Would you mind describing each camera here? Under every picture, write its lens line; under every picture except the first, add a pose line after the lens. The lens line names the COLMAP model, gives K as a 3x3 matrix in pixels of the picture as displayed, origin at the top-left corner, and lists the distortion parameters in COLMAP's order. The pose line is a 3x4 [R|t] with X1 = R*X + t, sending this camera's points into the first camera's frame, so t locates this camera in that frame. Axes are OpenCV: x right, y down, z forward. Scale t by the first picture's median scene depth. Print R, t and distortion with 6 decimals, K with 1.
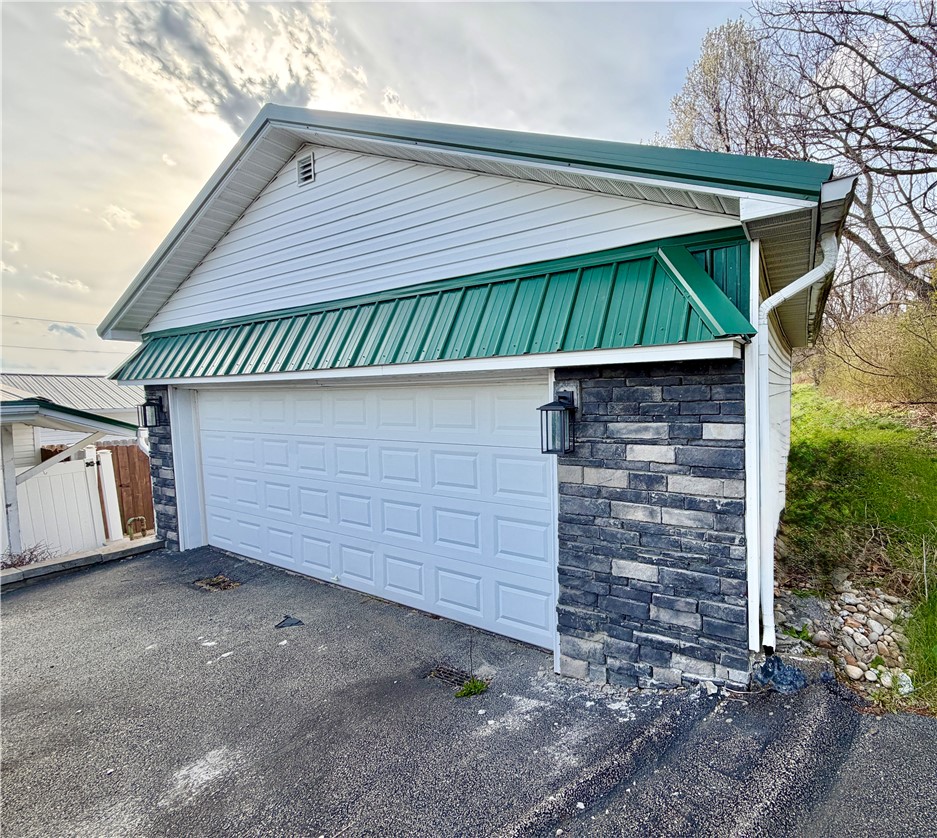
lens RADIAL K [[469.4, 0, 467.3], [0, 469.4, 427.1], [0, 0, 1]] dist [-0.000326, -0.000046]
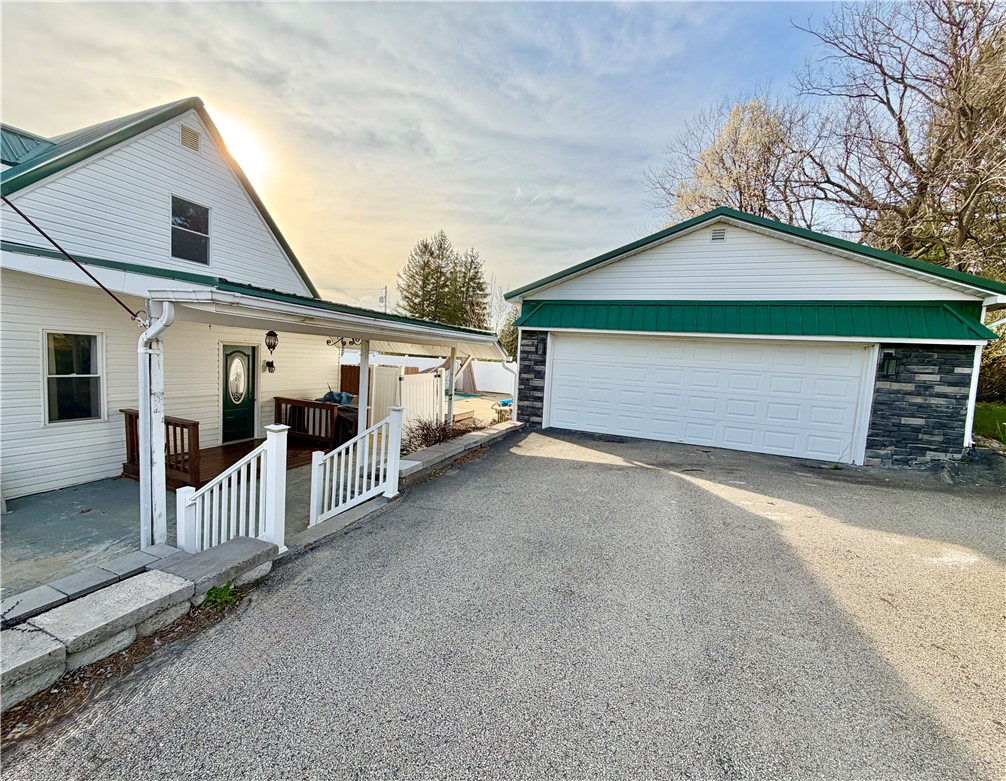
lens RADIAL K [[409.7, 0, 468.0], [0, 409.7, 390.4], [0, 0, 1]] dist [-0.001829, 0.000405]
pose [[0.993269, 0.065877, 0.095274, -2.443344], [-0.068566, 0.997328, 0.025226, 0.248892], [-0.093357, -0.031589, 0.995131, -1.100461]]
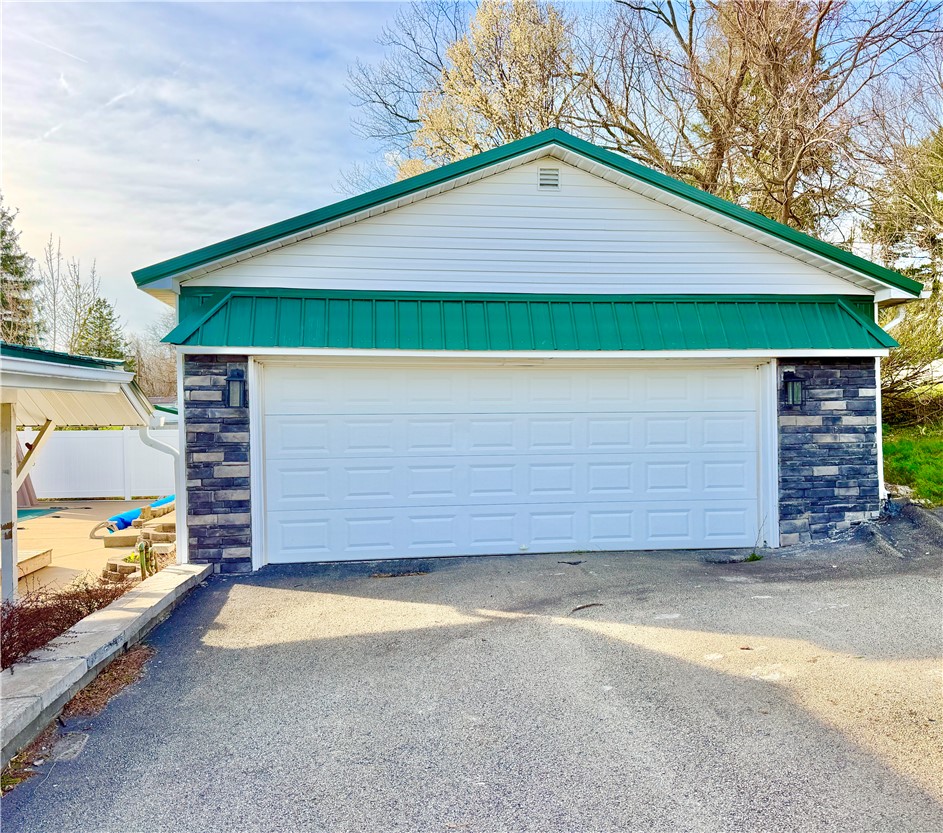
lens RADIAL K [[775.3, 0, 470.9], [0, 775.3, 415.8], [0, 0, 1]] dist [0.026780, -0.032830]
pose [[0.795996, 0.007124, 0.605260, -2.599925], [0.032617, 0.997973, -0.054642, 0.216590], [-0.604423, 0.063237, 0.794150, -0.581770]]
